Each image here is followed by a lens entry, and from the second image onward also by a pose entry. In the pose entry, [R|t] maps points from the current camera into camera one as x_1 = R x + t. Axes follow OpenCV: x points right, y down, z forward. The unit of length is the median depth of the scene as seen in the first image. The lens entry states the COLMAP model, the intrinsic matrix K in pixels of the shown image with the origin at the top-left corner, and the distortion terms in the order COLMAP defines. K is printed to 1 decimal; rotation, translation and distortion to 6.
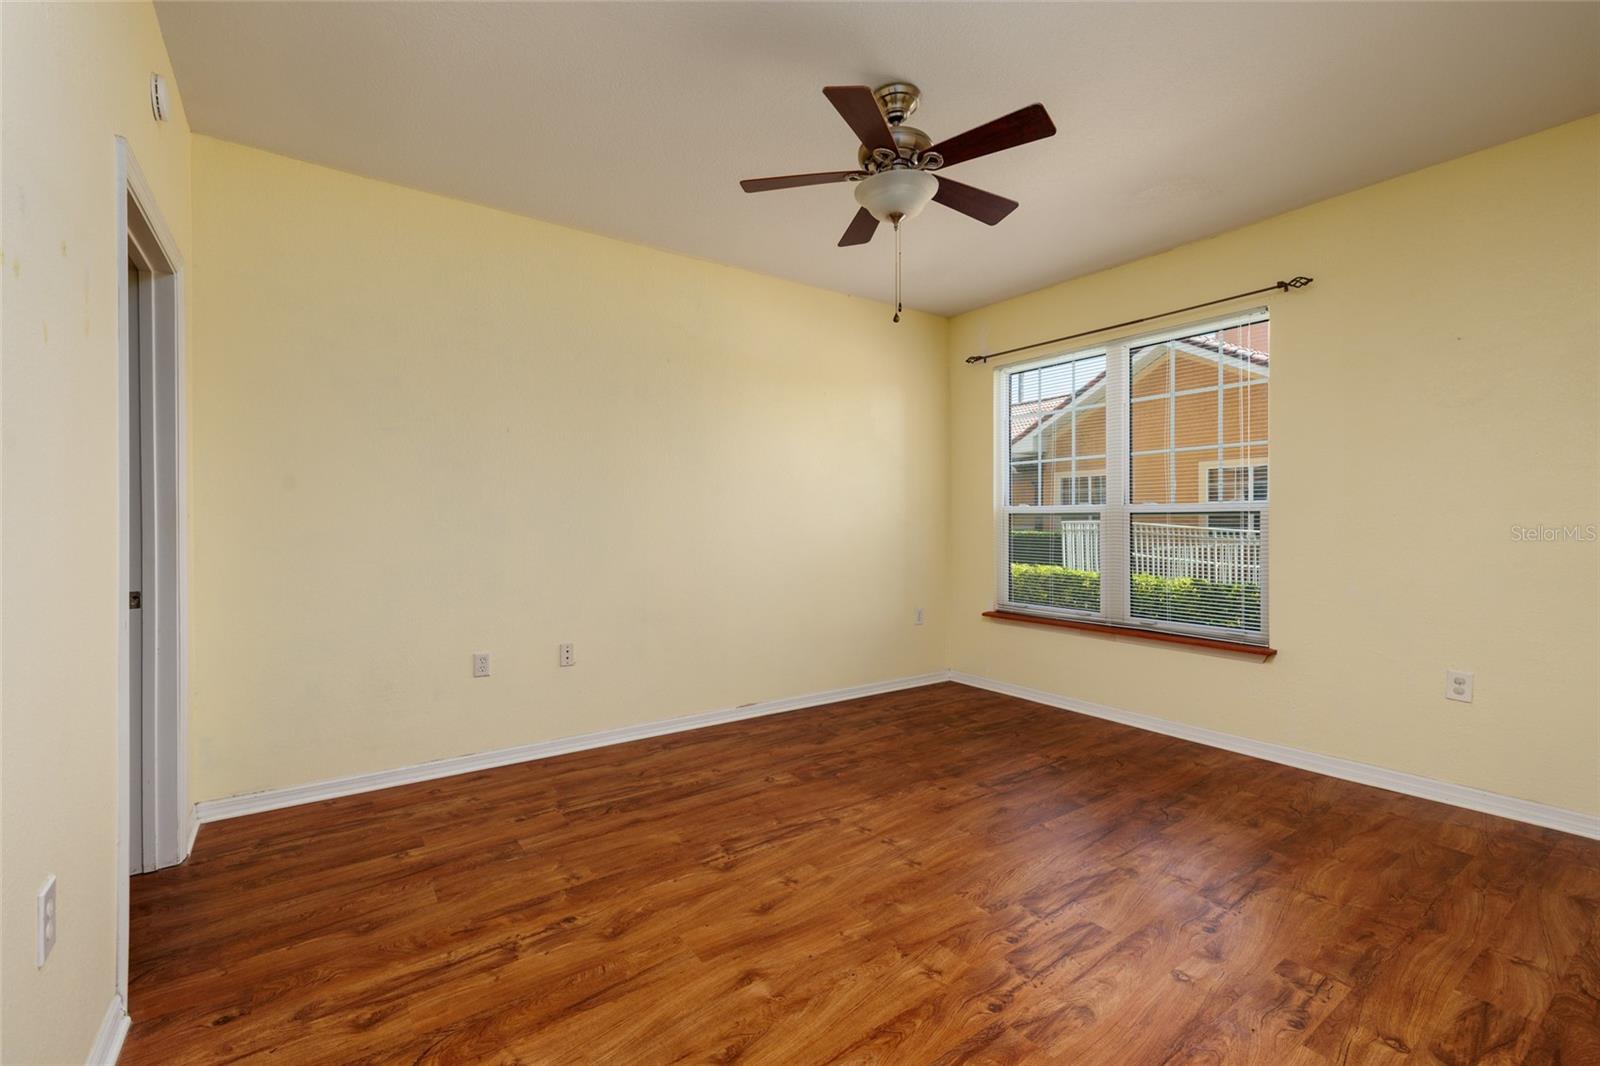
lens RADIAL K [[693.3, 0, 791.5], [0, 693.3, 520.4], [0, 0, 1]] dist [0.008443, -0.001242]
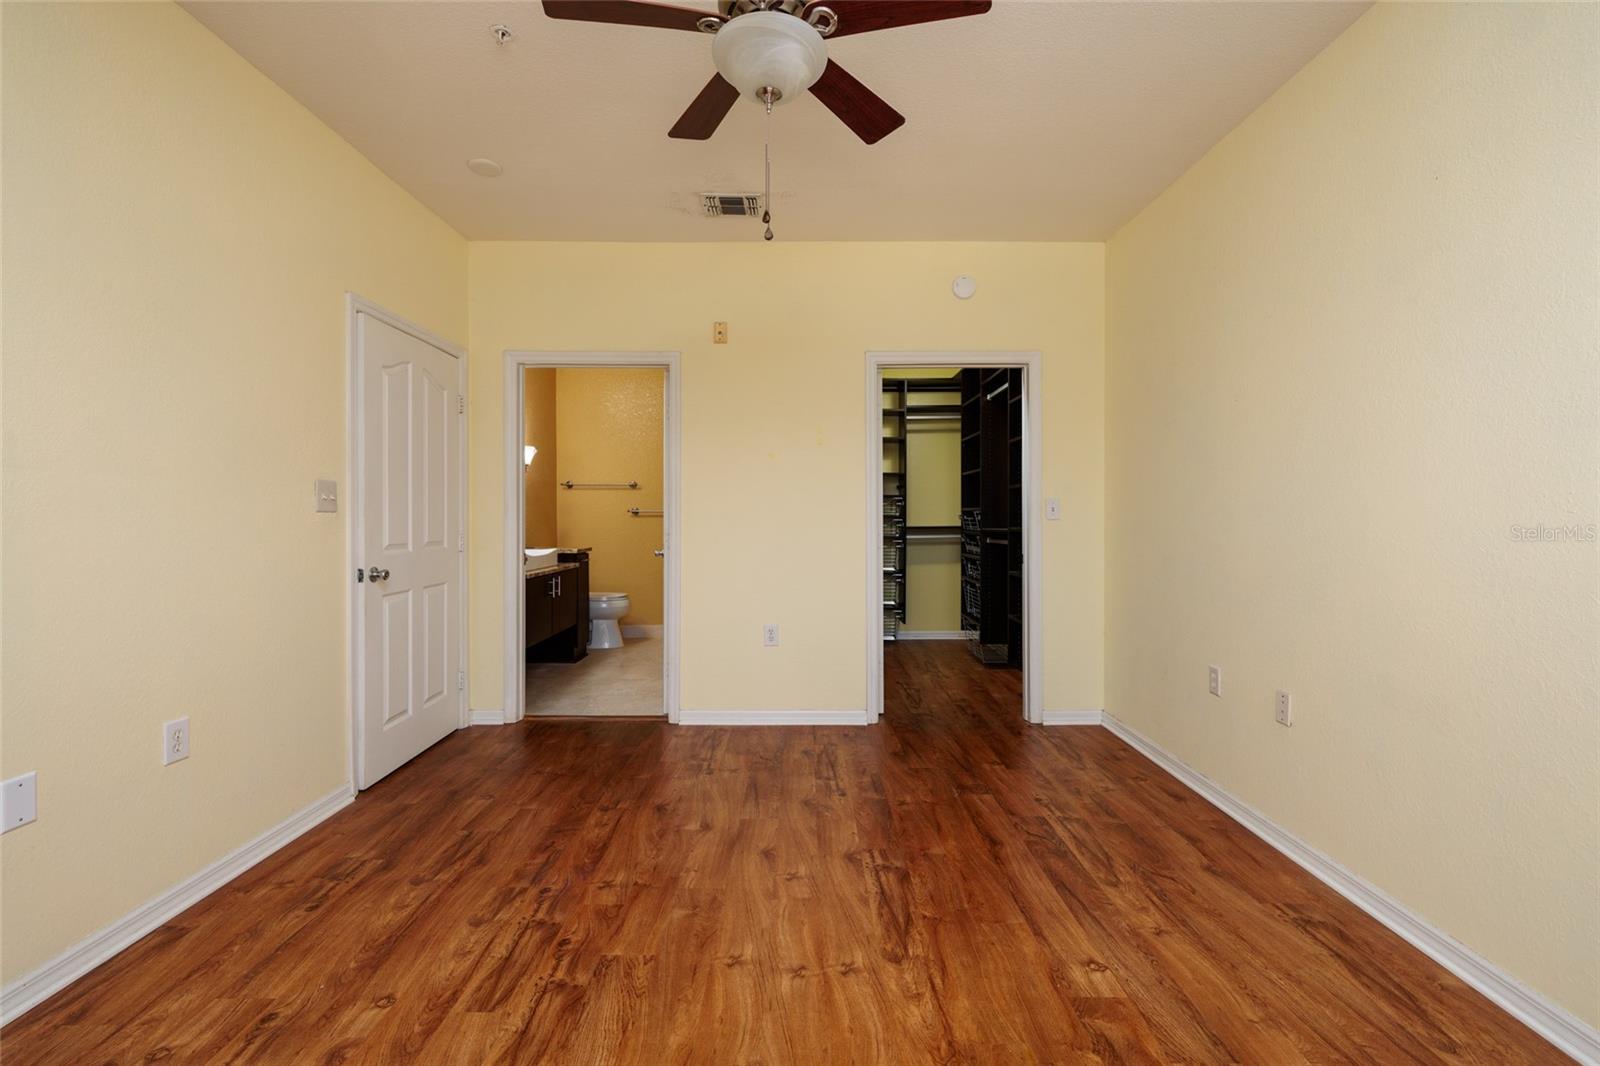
lens RADIAL K [[693.3, 0, 809.6], [0, 693.3, 518.4], [0, 0, 1]] dist [0.008443, -0.001242]
pose [[-0.566629, 0.004435, -0.823961, 0.688161], [0.001416, 0.999989, 0.004408, 0.005971], [0.823972, 0.001331, -0.566629, 1.368657]]
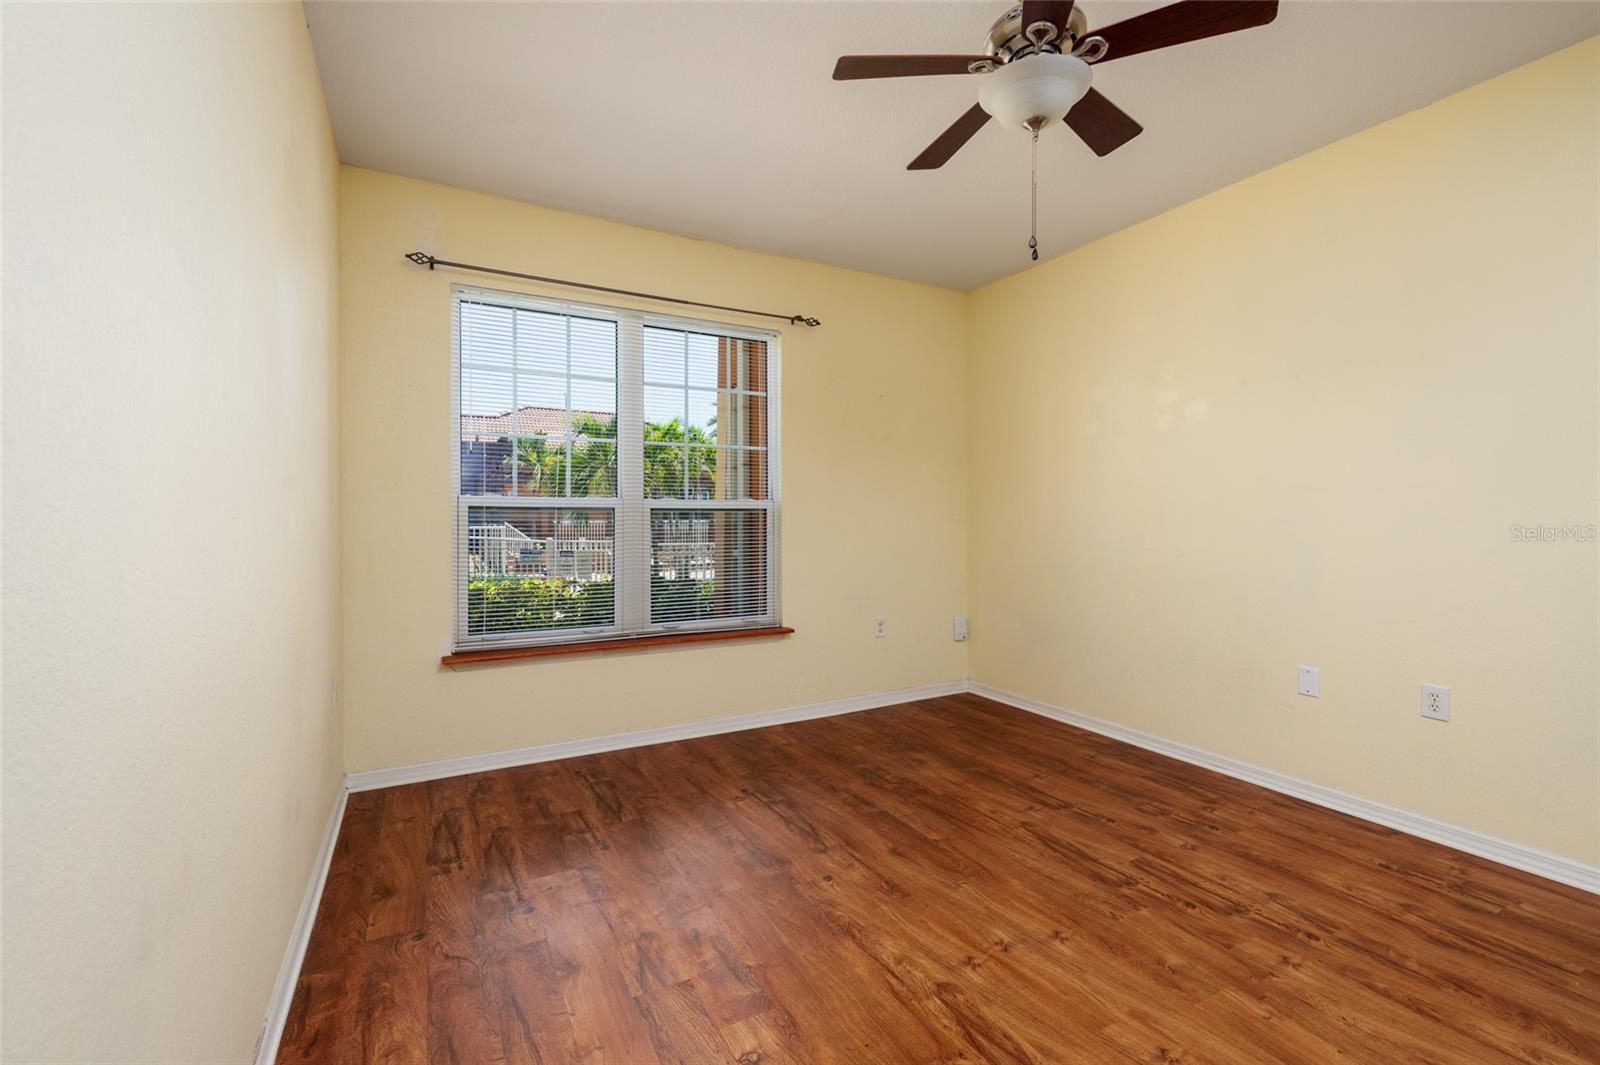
lens RADIAL K [[693.3, 0, 812.8], [0, 693.3, 519.1], [0, 0, 1]] dist [0.008443, -0.001242]
pose [[0.099247, -0.001581, 0.995062, -0.610214], [-0.001899, 0.999997, 0.001778, 0.001573], [-0.995061, -0.002066, 0.099244, 1.104026]]
